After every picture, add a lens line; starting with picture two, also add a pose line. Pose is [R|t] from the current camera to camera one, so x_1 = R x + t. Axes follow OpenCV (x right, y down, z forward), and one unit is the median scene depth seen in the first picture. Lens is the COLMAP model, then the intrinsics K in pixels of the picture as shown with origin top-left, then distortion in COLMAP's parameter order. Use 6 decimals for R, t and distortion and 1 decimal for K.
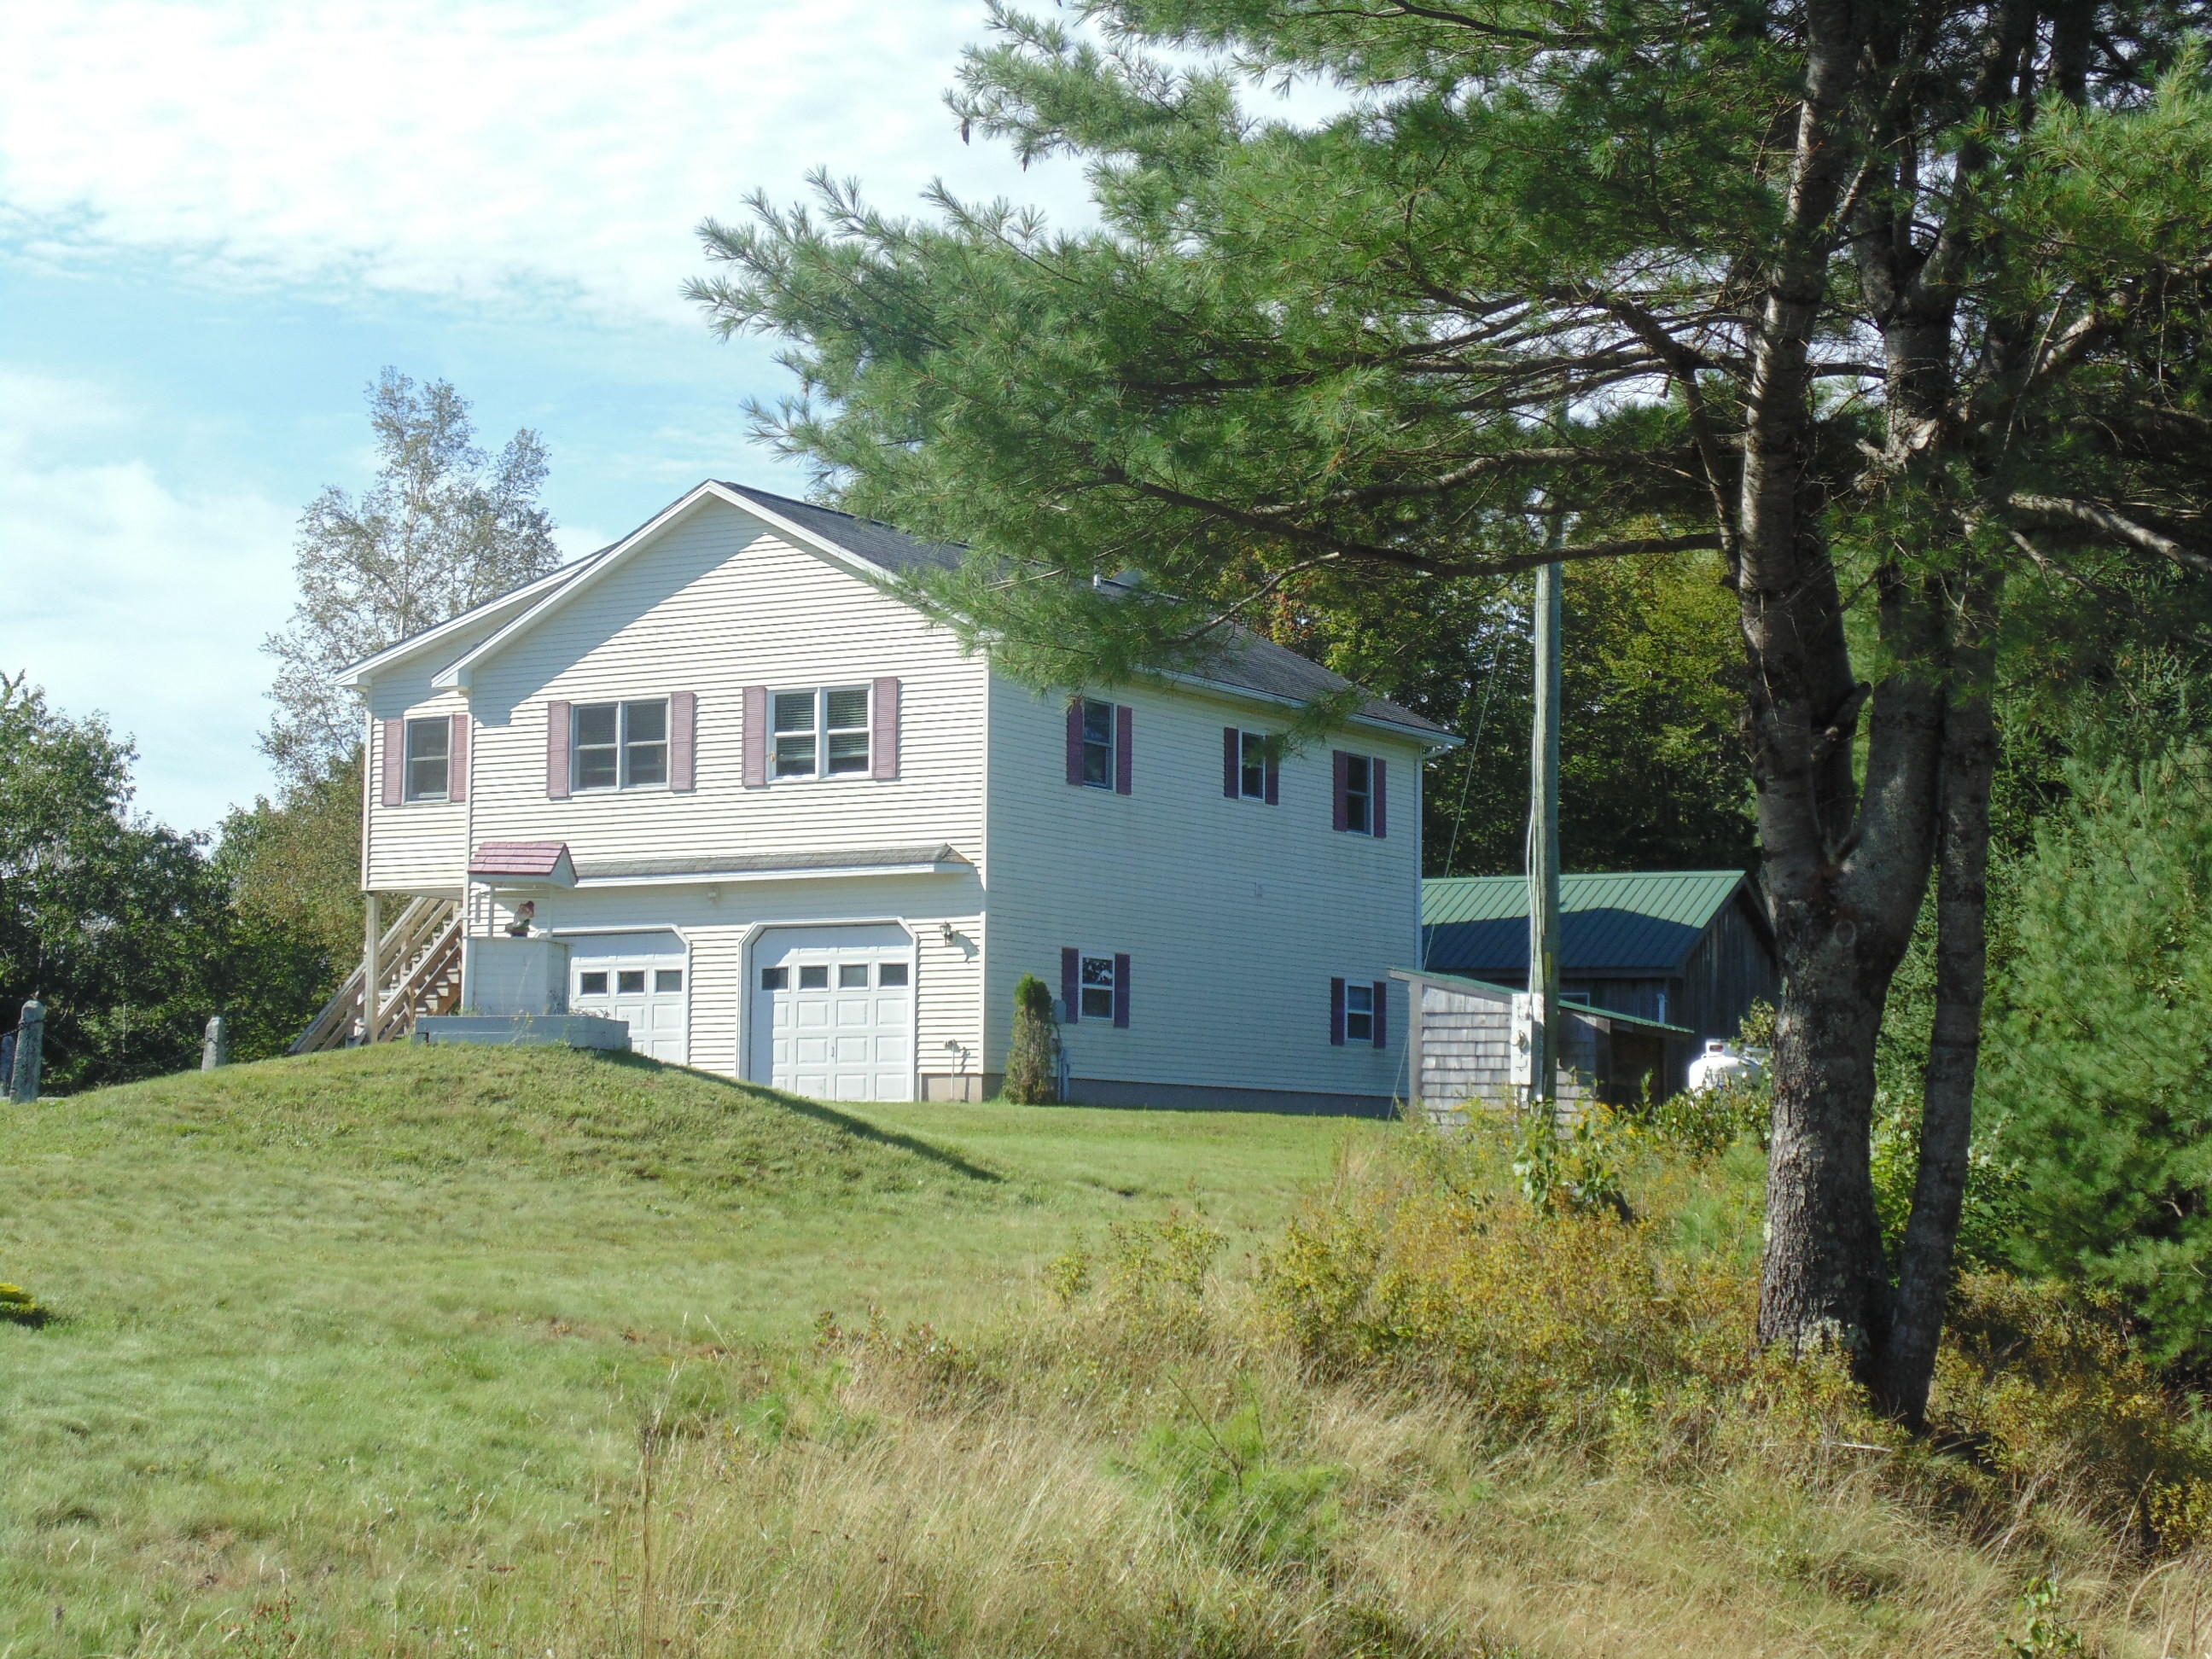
lens RADIAL K [[4117.0, 0, 1121.4], [0, 4117.0, 833.0], [0, 0, 1]] dist [0.168062, 0.000000]
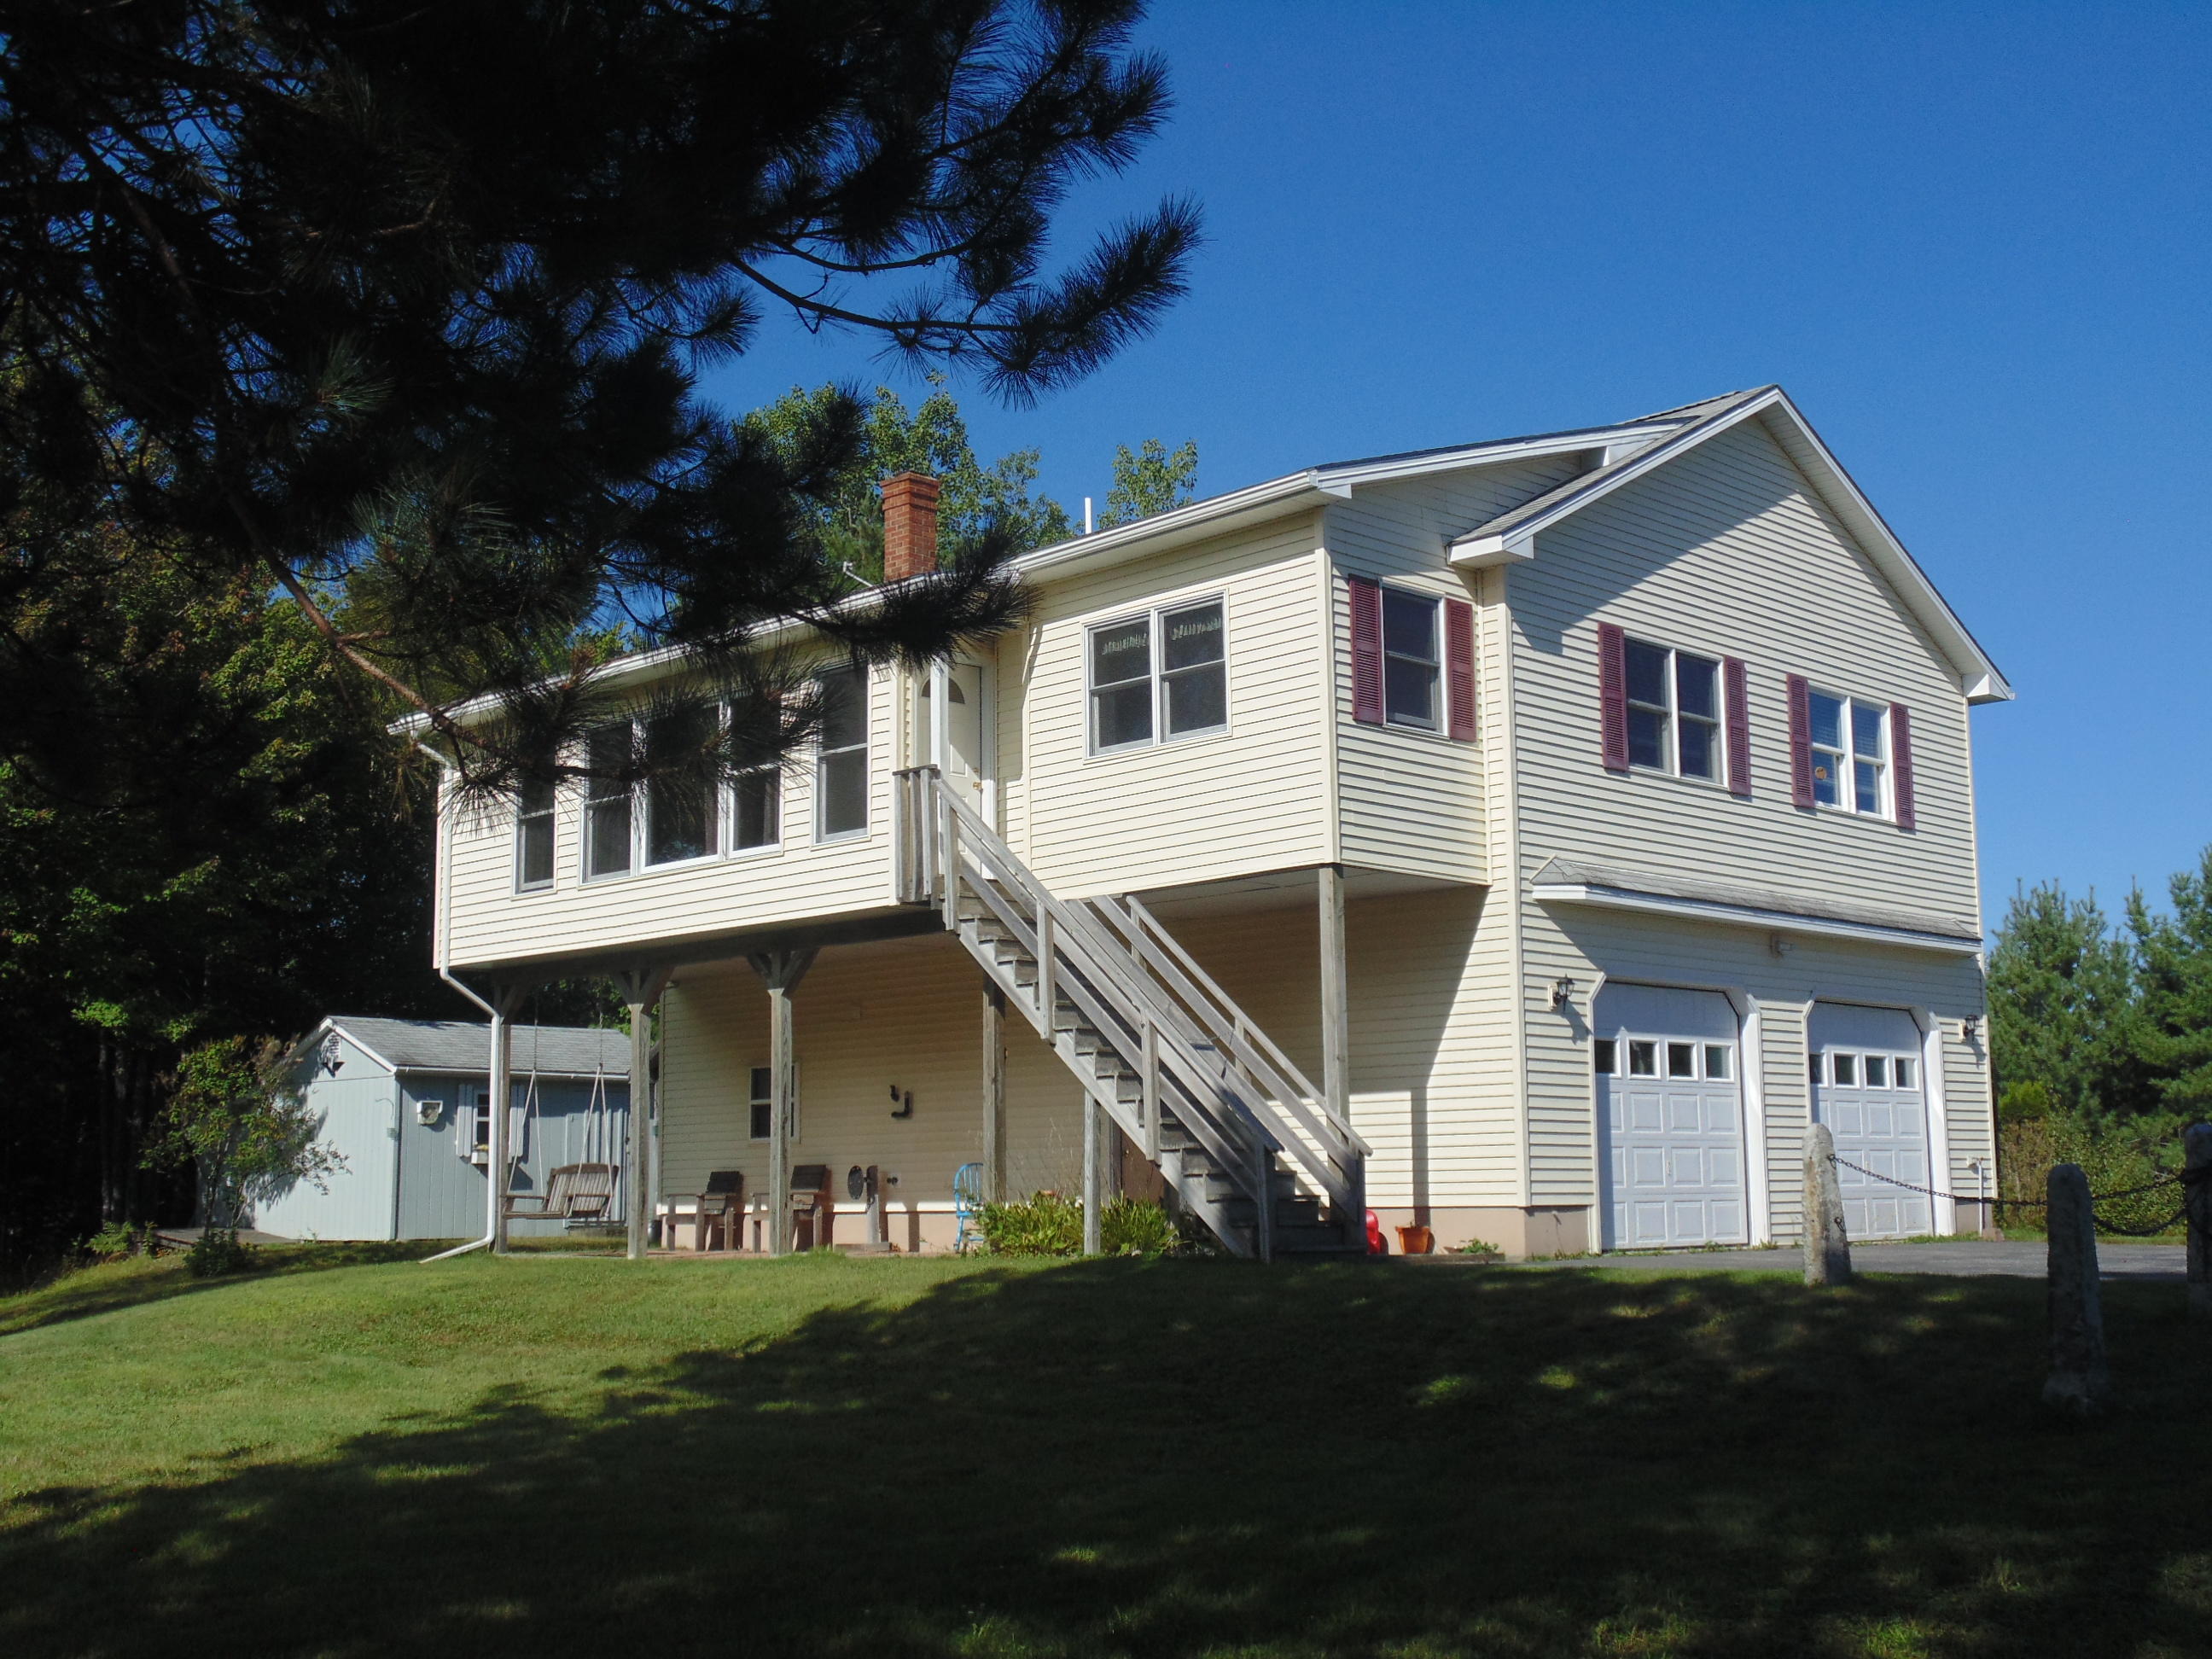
lens RADIAL K [[2582.2, 0, 1108.9], [0, 2582.2, 823.1], [0, 0, 1]] dist [-0.024511, 0.000000]
pose [[0.210903, 0.137418, 0.967800, -0.554379], [-0.064449, 0.989870, -0.126507, 0.057156], [-0.975380, -0.035693, 0.217623, 1.006339]]
